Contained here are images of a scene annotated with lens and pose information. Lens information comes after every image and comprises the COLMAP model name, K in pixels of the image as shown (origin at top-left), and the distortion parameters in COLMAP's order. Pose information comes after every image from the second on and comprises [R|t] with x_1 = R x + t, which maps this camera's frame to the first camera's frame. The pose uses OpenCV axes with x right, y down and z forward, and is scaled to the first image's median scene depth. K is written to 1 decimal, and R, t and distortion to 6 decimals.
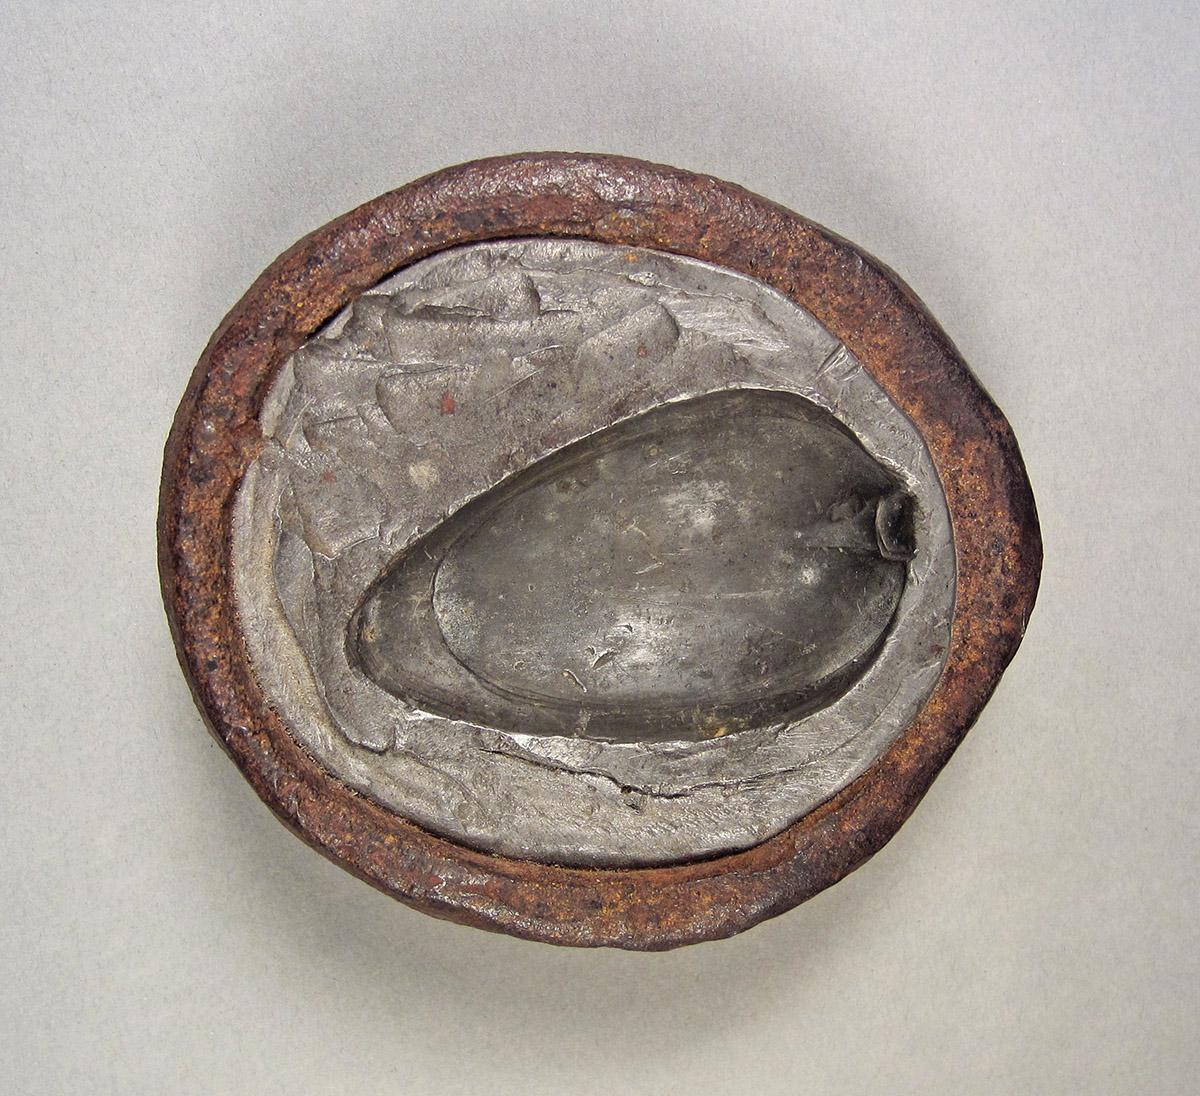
lens RADIAL K [[1182.4, 0, 605.3], [0, 1182.4, 551.8], [0, 0, 1]] dist [-0.023469, 0.000000]
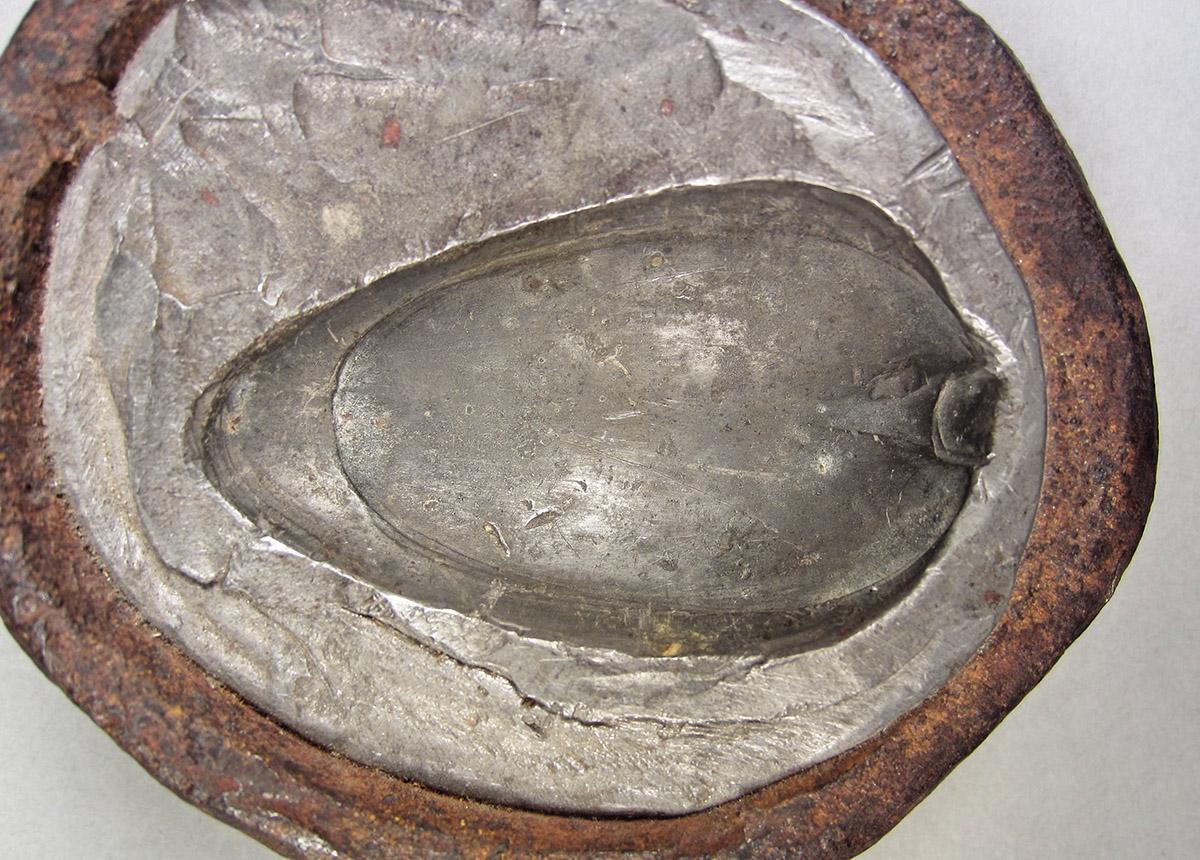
lens RADIAL K [[859.4, 0, 600.3], [0, 859.4, 426.4], [0, 0, 1]] dist [-0.010212, -0.003276]
pose [[0.980858, 0.193044, -0.025528, 0.041590], [-0.193405, 0.981039, -0.012524, 0.034127], [0.022626, 0.017222, 0.999596, 0.474515]]
